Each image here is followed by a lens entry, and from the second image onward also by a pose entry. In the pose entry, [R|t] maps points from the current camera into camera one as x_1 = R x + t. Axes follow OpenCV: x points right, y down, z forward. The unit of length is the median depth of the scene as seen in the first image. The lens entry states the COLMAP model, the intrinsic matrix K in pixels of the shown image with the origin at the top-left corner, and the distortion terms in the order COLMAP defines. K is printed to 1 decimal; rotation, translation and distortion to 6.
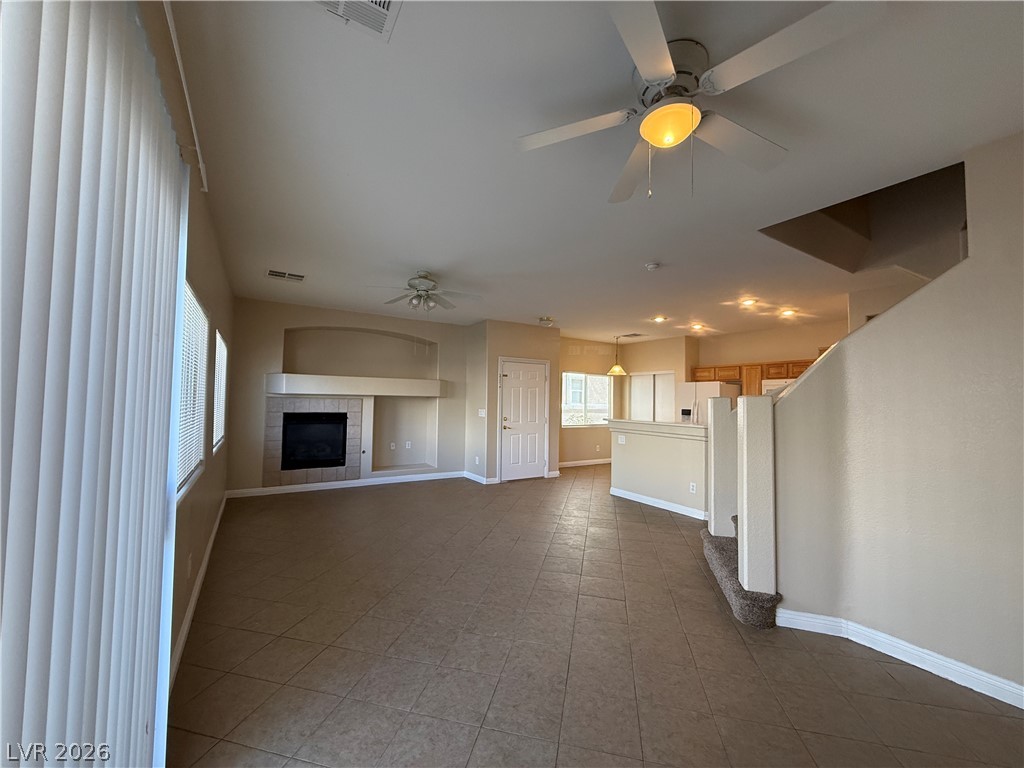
lens RADIAL K [[407.4, 0, 509.6], [0, 407.4, 378.8], [0, 0, 1]] dist [0.000805, 0.000125]
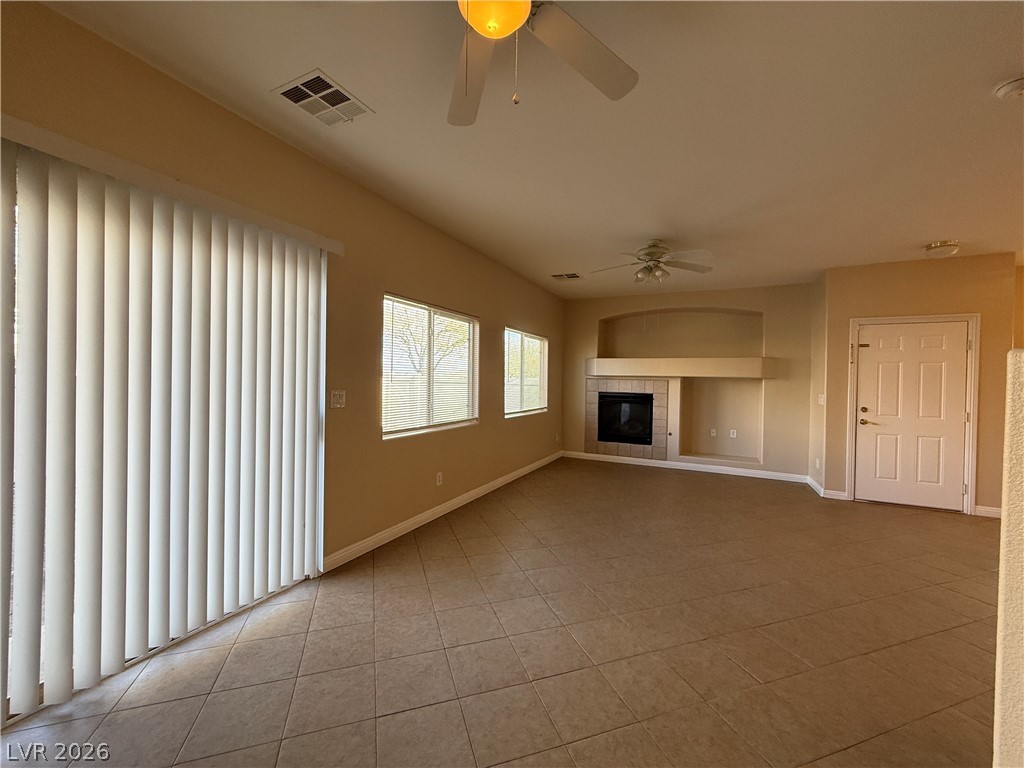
lens RADIAL K [[407.4, 0, 511.5], [0, 407.4, 382.1], [0, 0, 1]] dist [0.000805, 0.000125]
pose [[0.526826, -0.000868, -0.849972, 0.282372], [0.034787, 0.999184, 0.020541, 0.020306], [0.849261, -0.040389, 0.526427, 0.159372]]
